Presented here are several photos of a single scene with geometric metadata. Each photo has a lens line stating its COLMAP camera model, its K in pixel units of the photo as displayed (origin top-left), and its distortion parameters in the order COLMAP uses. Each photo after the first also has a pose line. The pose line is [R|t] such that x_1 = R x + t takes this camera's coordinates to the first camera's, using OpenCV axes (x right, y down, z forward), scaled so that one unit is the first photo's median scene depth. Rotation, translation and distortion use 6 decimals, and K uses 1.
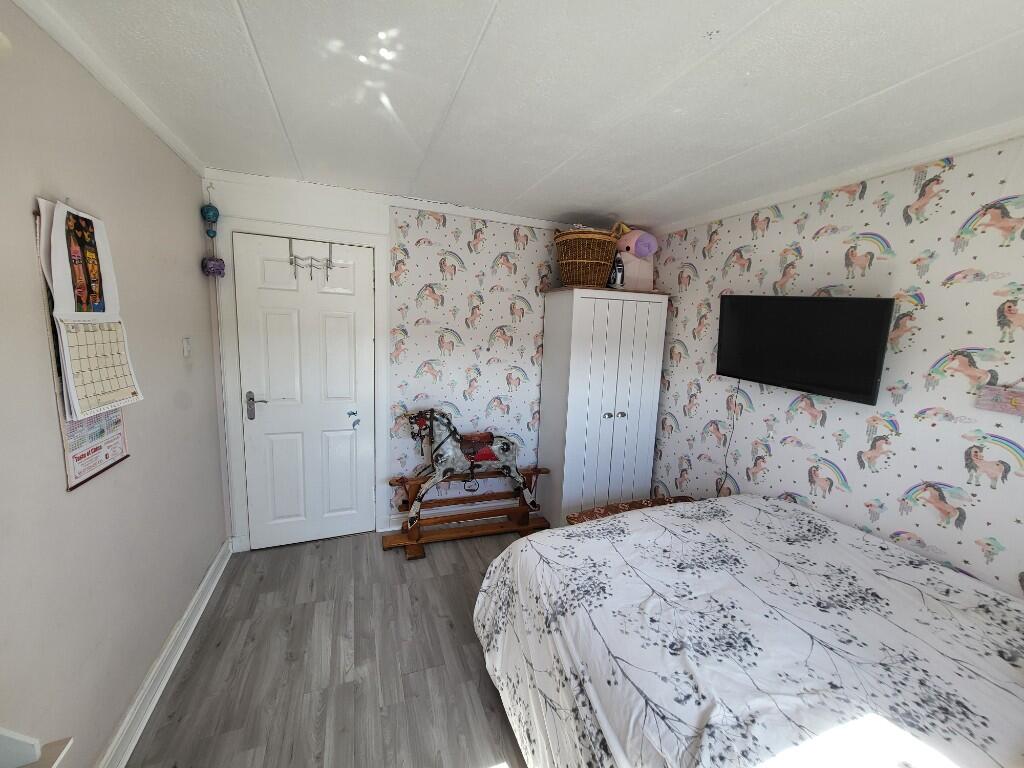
lens RADIAL K [[402.9, 0, 516.6], [0, 402.9, 385.4], [0, 0, 1]] dist [0.002767, -0.000908]
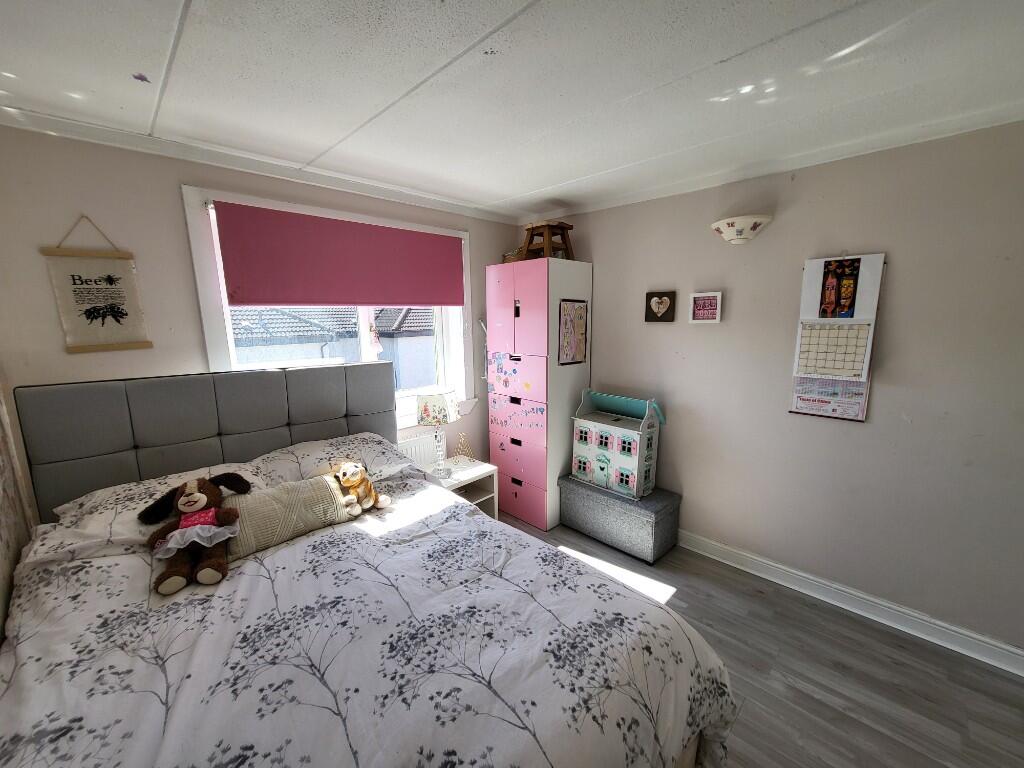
lens RADIAL K [[402.9, 0, 514.8], [0, 402.9, 383.4], [0, 0, 1]] dist [0.002767, -0.000908]
pose [[-0.915940, 0.034335, -0.399844, 0.644572], [-0.085971, 0.956416, 0.279064, -0.222287], [0.391999, 0.289980, -0.873068, 1.630489]]
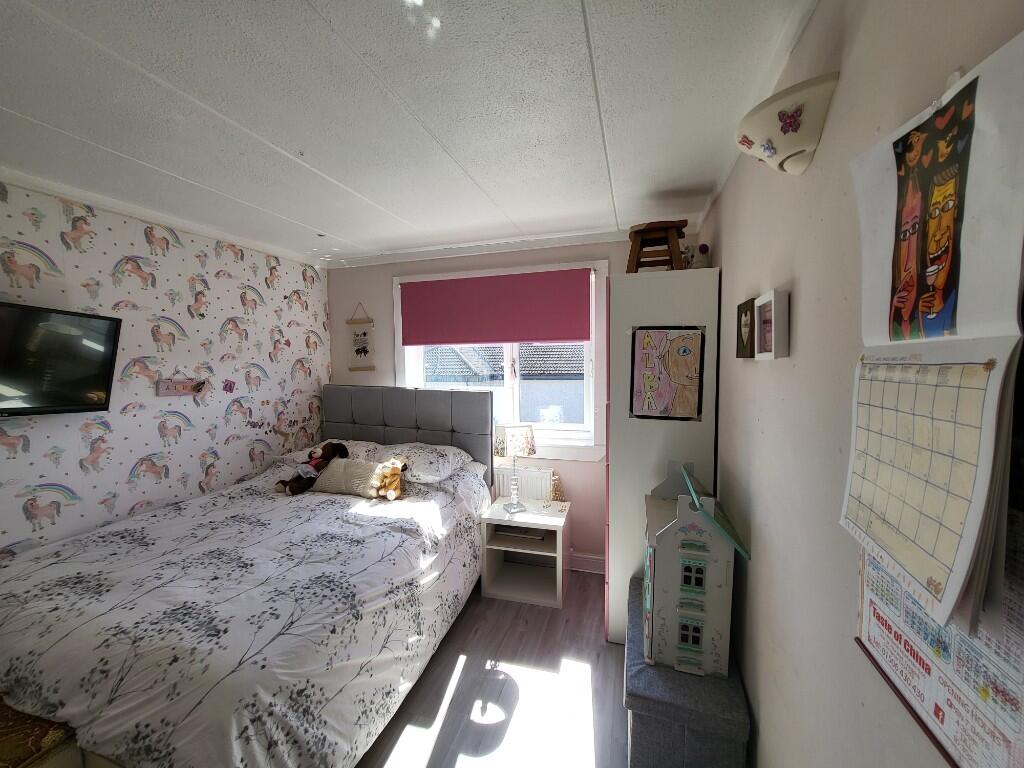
lens RADIAL K [[402.9, 0, 516.2], [0, 402.9, 384.4], [0, 0, 1]] dist [0.002767, -0.000908]
pose [[-0.784895, -0.074885, 0.615087, -0.809688], [0.062675, 0.977984, 0.199044, -0.200455], [-0.616451, 0.194779, -0.762921, 1.304980]]
